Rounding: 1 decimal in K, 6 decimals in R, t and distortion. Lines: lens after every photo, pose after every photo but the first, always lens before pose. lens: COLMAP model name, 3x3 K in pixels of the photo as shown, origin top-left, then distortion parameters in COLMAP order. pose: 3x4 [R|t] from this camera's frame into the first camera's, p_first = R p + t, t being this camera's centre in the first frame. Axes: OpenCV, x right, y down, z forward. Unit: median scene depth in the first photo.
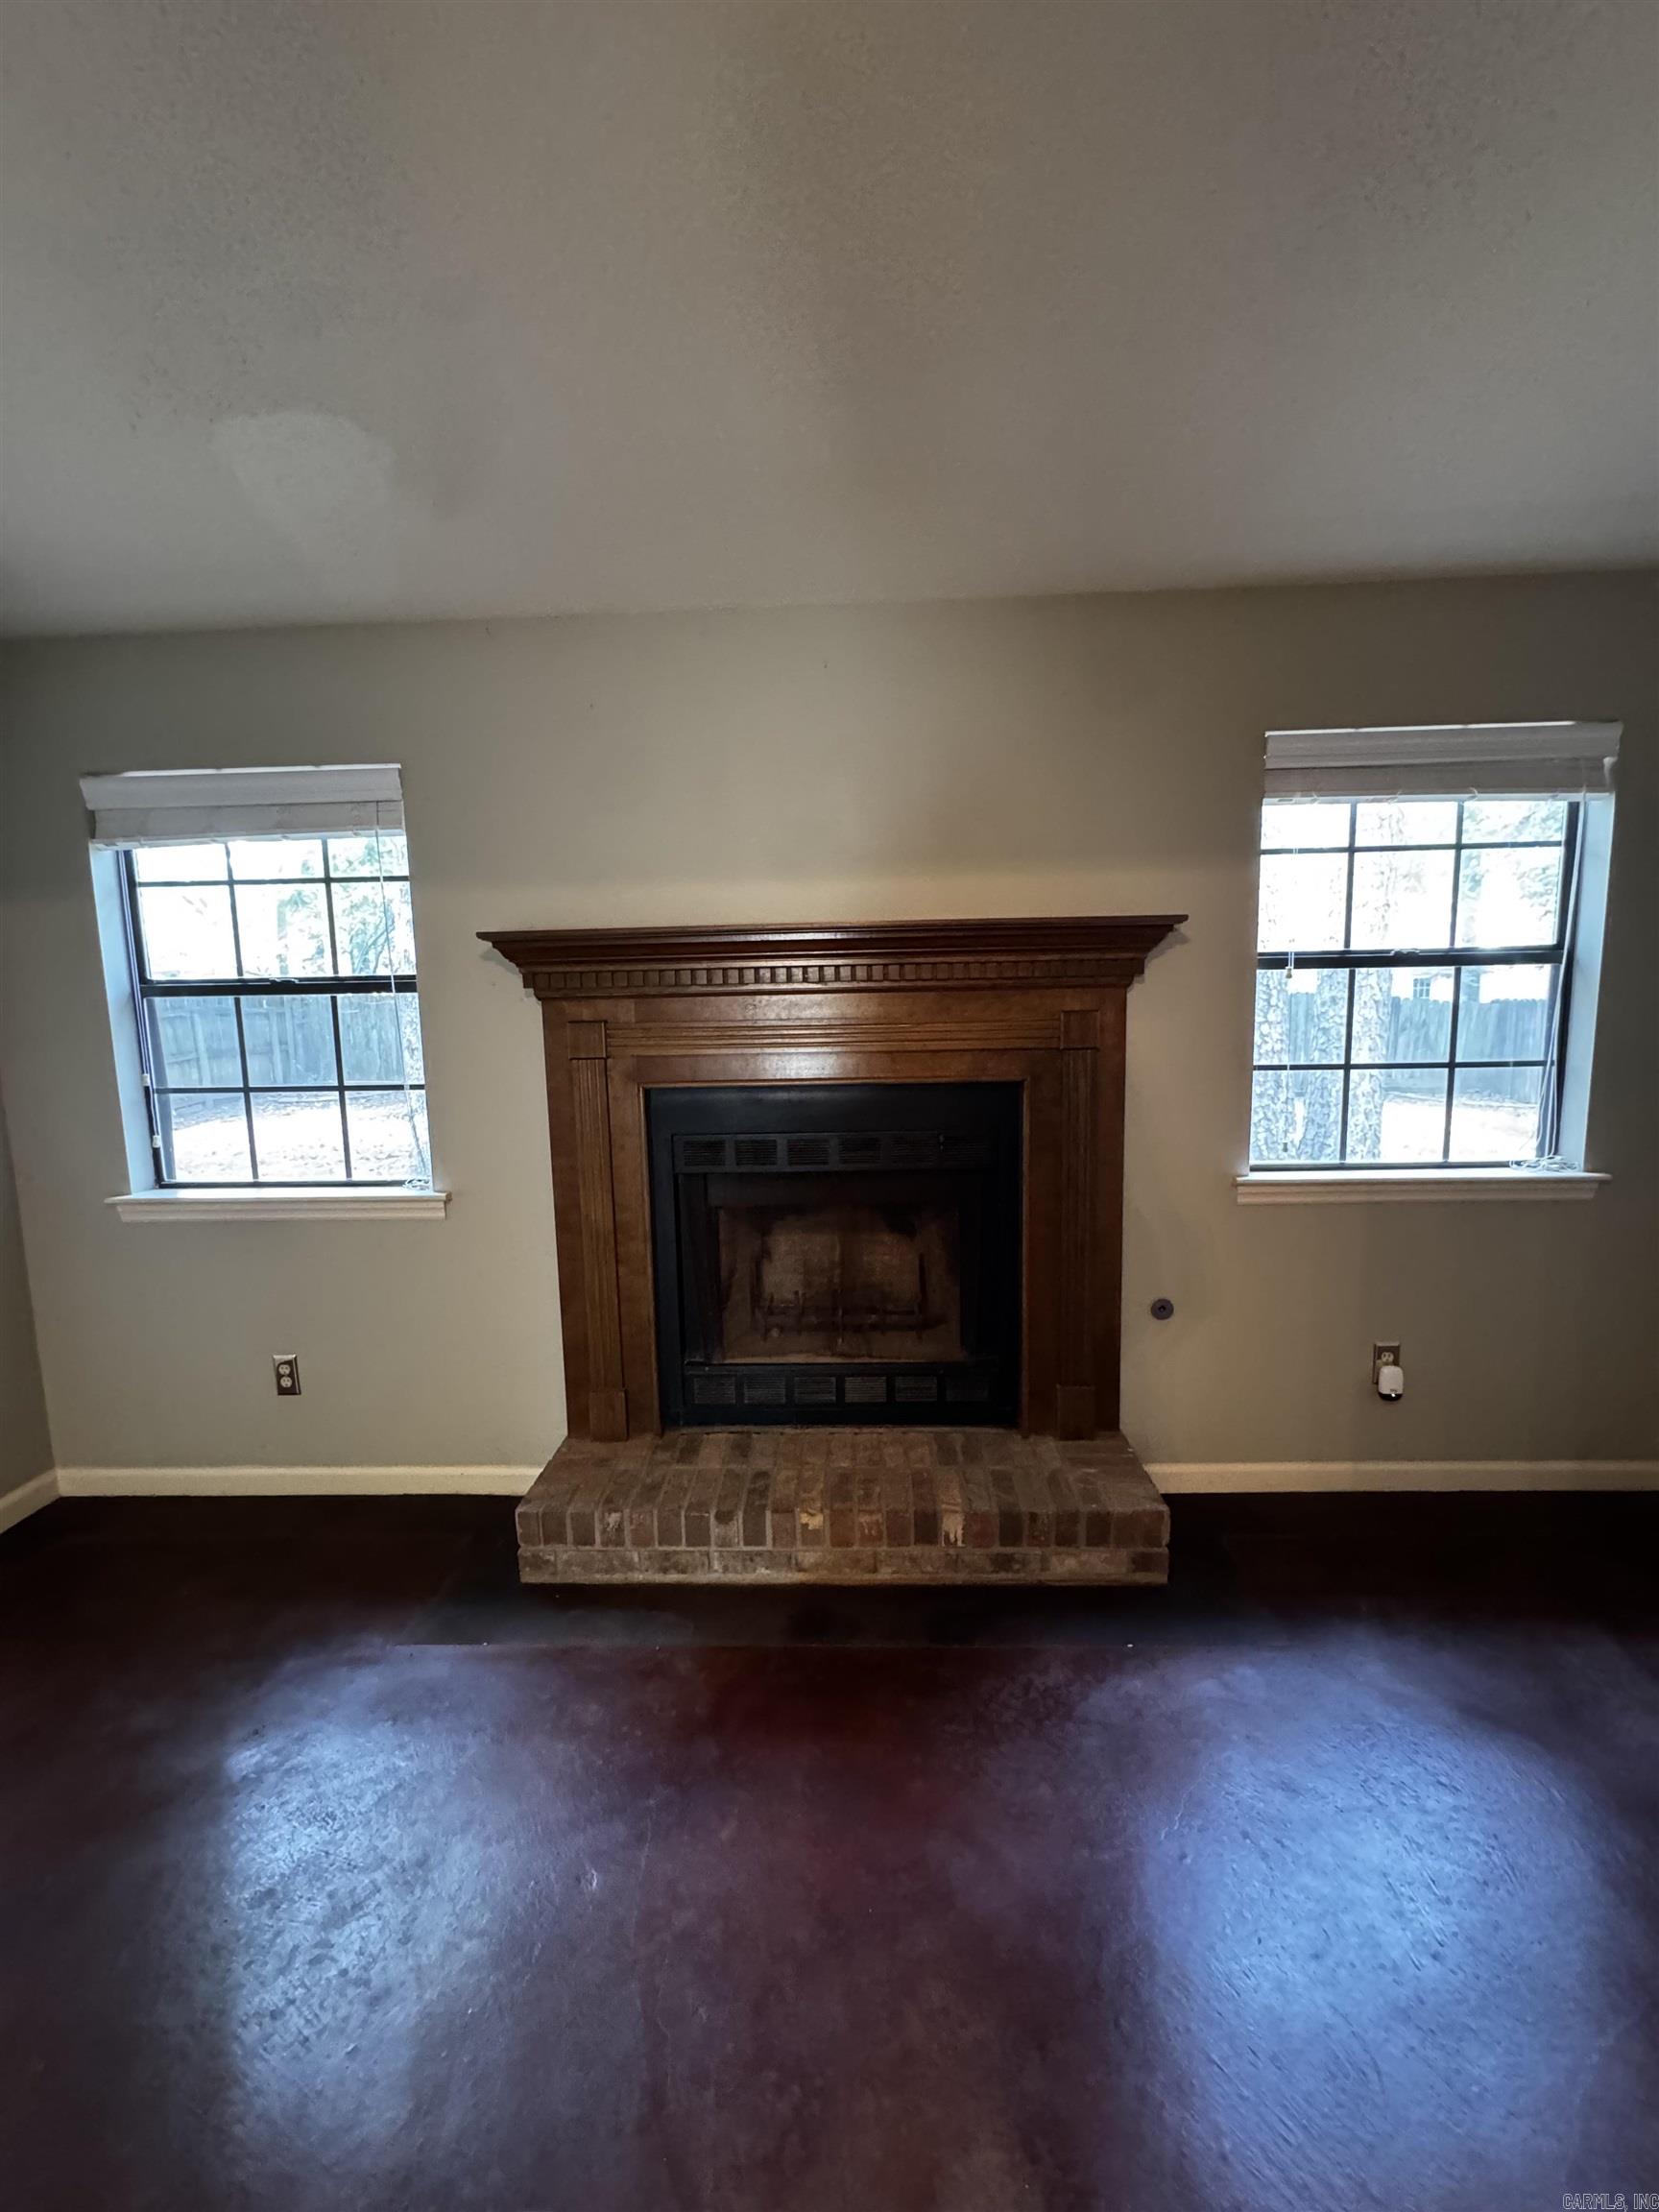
lens RADIAL K [[887.5, 0, 832.6], [0, 887.5, 1105.4], [0, 0, 1]] dist [-0.001772, 0.000210]
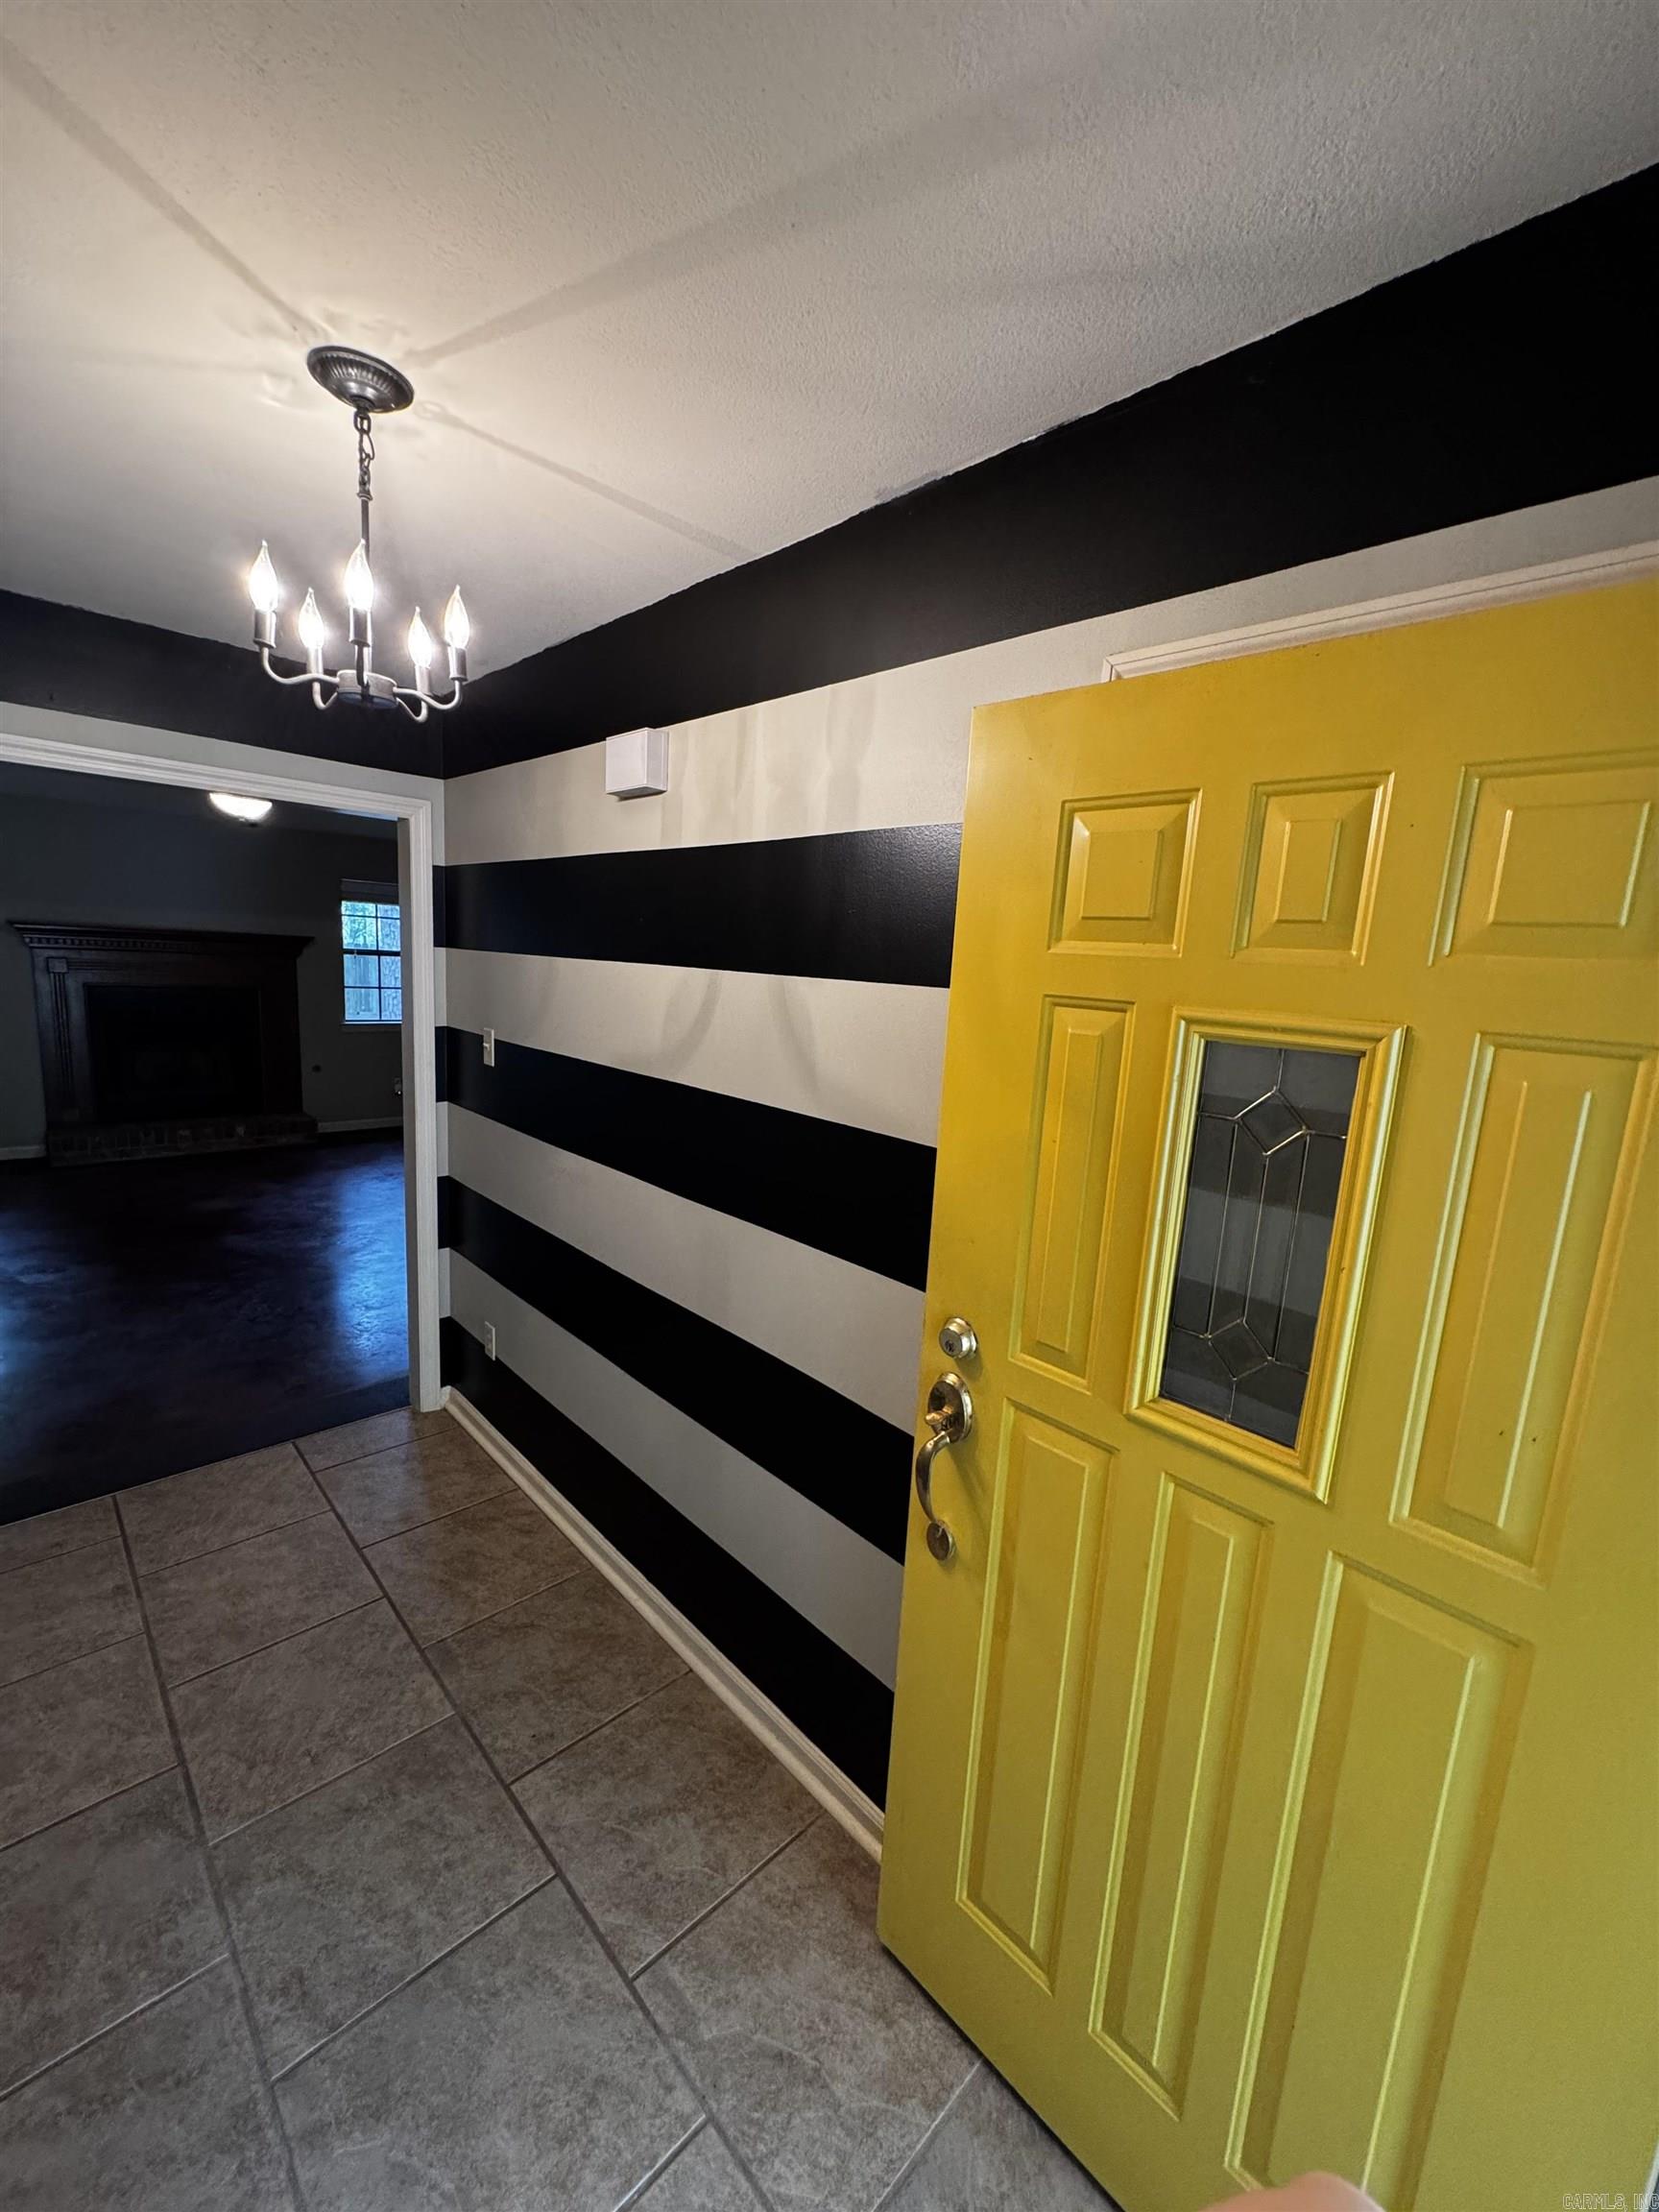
lens RADIAL K [[887.5, 0, 834.8], [0, 887.5, 1099.0], [0, 0, 1]] dist [-0.001772, 0.000210]
pose [[0.694802, -0.051370, 0.717364, -0.582223], [0.017204, 0.998348, 0.054828, 0.210211], [-0.718995, -0.025753, 0.694538, -2.411405]]
